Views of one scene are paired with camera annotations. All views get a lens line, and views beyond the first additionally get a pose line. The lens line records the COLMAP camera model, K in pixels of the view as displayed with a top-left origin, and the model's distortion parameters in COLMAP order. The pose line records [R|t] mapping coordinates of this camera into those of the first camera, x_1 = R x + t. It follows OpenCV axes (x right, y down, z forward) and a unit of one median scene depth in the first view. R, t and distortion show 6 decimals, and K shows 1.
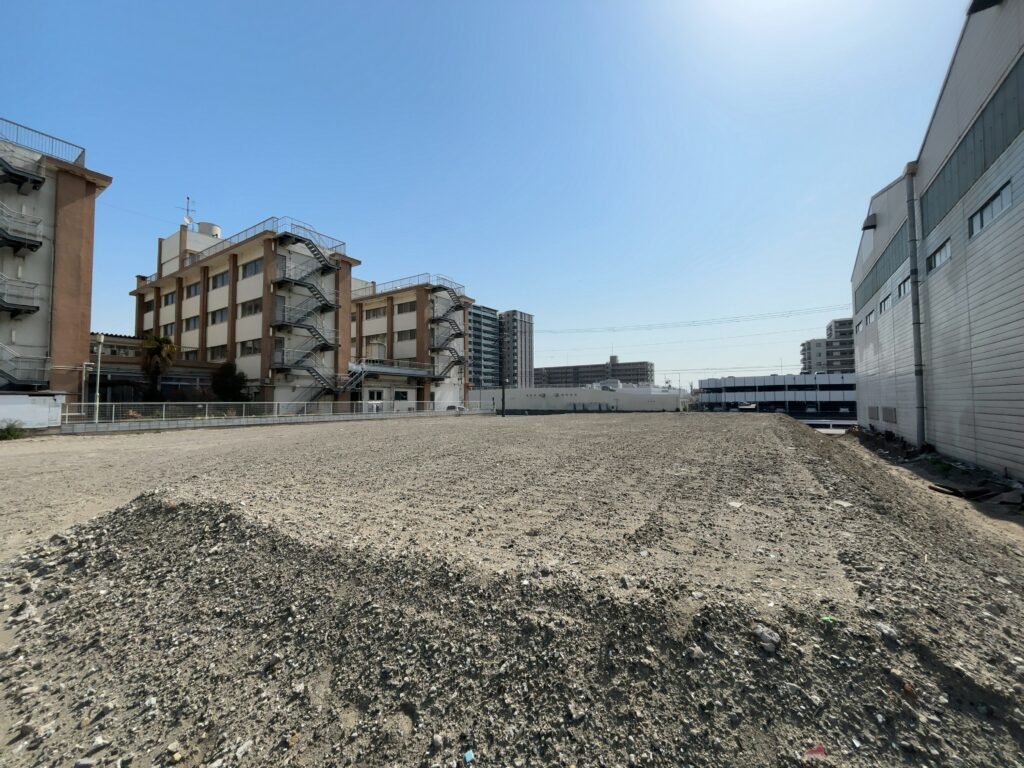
lens RADIAL K [[409.6, 0, 509.6], [0, 409.6, 385.6], [0, 0, 1]] dist [0.000460, -0.000463]
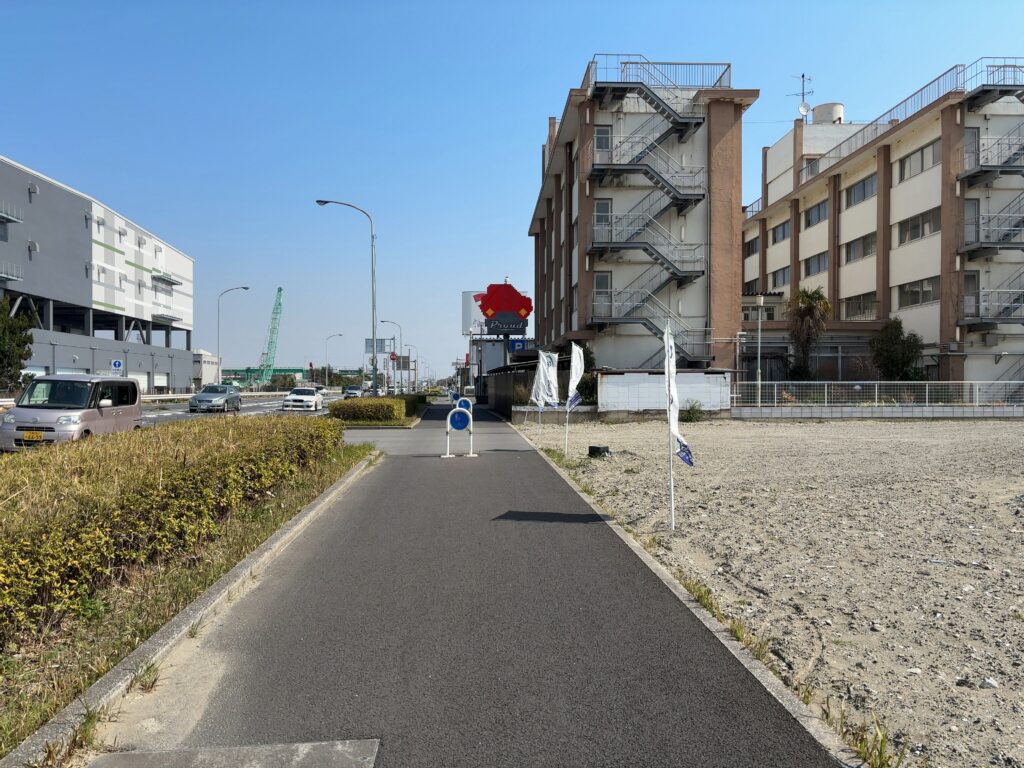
lens RADIAL K [[769.4, 0, 508.9], [0, 769.4, 385.9], [0, 0, 1]] dist [0.053720, -0.054158]
pose [[0.575756, 0.003791, -0.817613, -0.030066], [0.030179, 0.999209, 0.025885, -0.002360], [0.817065, -0.039578, 0.575186, -0.159553]]
